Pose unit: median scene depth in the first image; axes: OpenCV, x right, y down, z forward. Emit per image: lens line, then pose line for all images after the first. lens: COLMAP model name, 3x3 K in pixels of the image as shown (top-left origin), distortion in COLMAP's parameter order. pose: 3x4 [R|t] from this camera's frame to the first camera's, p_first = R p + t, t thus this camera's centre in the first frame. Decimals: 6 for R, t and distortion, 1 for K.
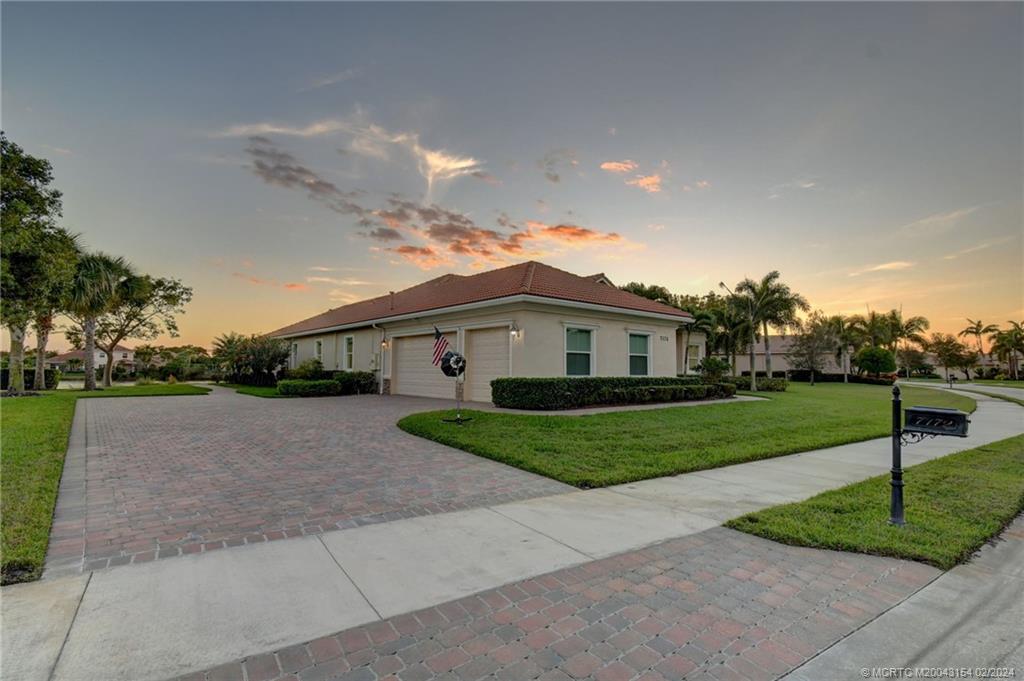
lens RADIAL K [[479.2, 0, 512.0], [0, 479.2, 340.5], [0, 0, 1]] dist [0.000035, -0.000073]
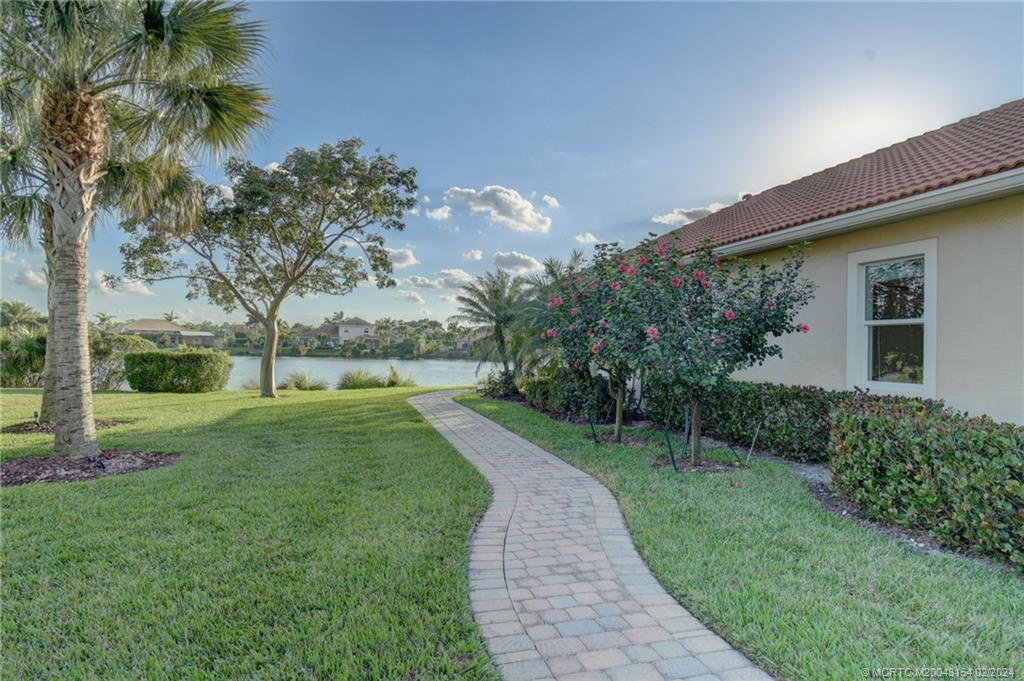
lens RADIAL K [[479.2, 0, 512.0], [0, 479.2, 340.5], [0, 0, 1]] dist [0.000035, -0.000073]
pose [[0.913386, 0.005039, -0.407063, -0.191014], [0.016507, 0.998643, 0.049399, 0.010501], [0.406759, -0.051840, 0.912063, 0.293536]]
